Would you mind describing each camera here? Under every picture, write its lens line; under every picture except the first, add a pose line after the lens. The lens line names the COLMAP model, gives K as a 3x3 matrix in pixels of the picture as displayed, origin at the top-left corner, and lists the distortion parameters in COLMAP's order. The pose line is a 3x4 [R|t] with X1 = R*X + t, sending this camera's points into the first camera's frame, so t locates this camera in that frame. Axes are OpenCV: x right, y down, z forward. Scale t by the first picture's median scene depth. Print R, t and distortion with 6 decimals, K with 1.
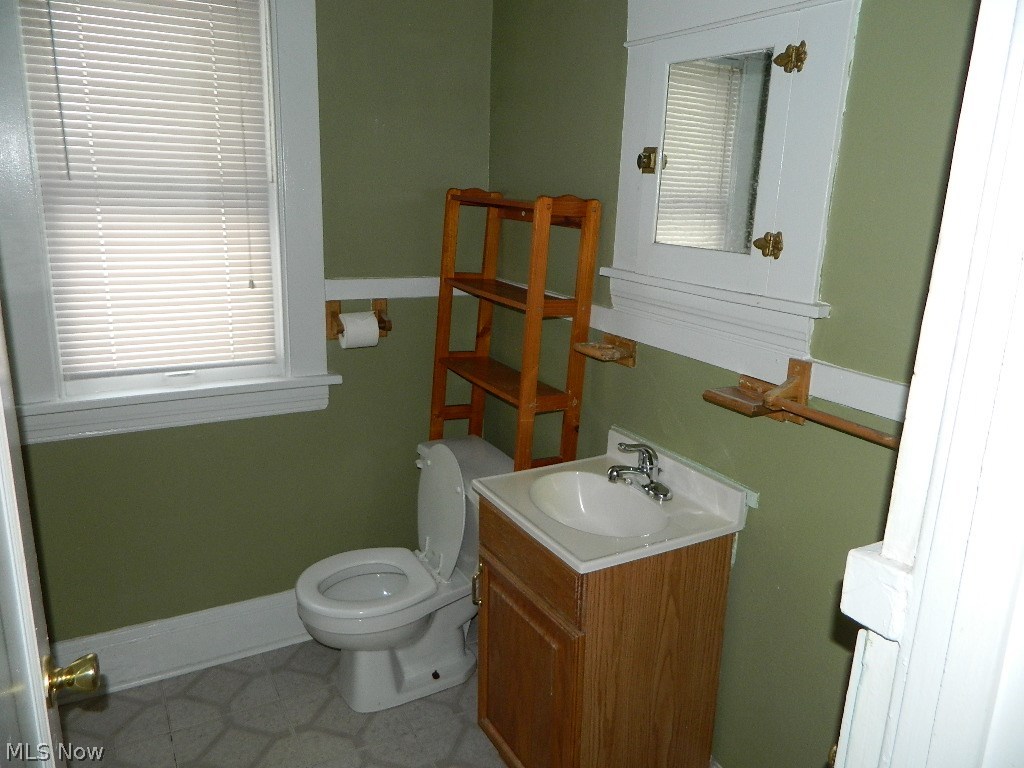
lens RADIAL K [[755.1, 0, 511.3], [0, 755.1, 381.6], [0, 0, 1]] dist [-0.004980, -0.000467]
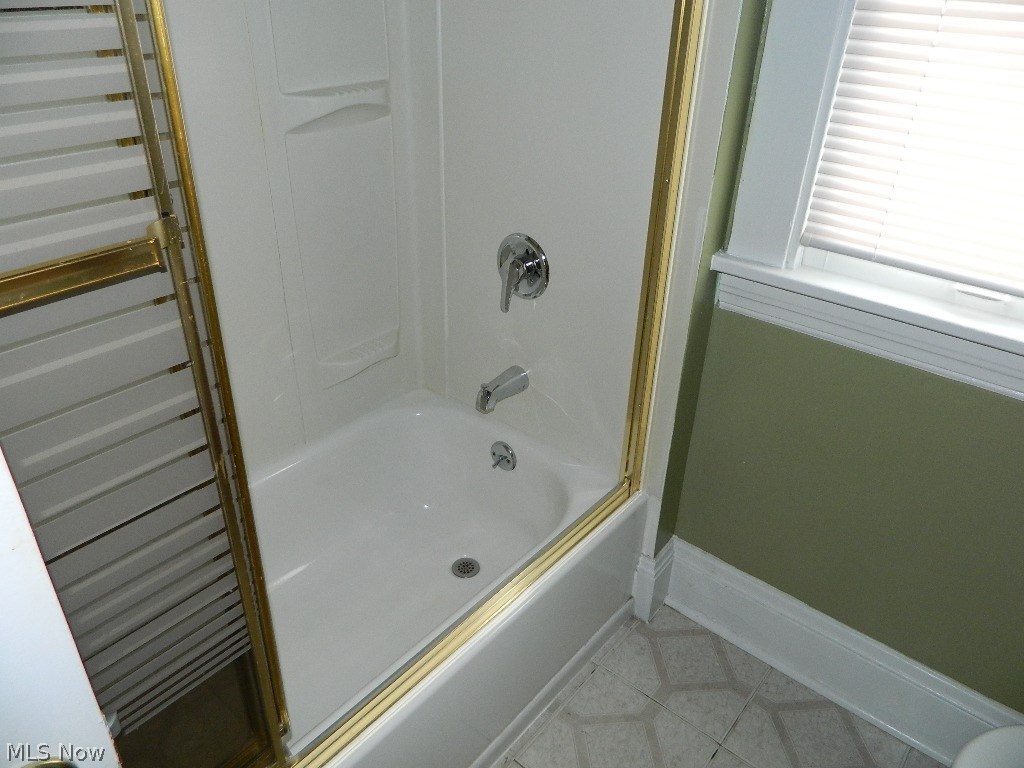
lens RADIAL K [[755.1, 0, 508.9], [0, 755.1, 380.8], [0, 0, 1]] dist [-0.004980, -0.000467]
pose [[0.352756, 0.447502, -0.821770, -0.077802], [-0.255178, 0.890945, 0.375633, -0.073130], [0.900248, 0.077191, 0.428479, 0.458549]]
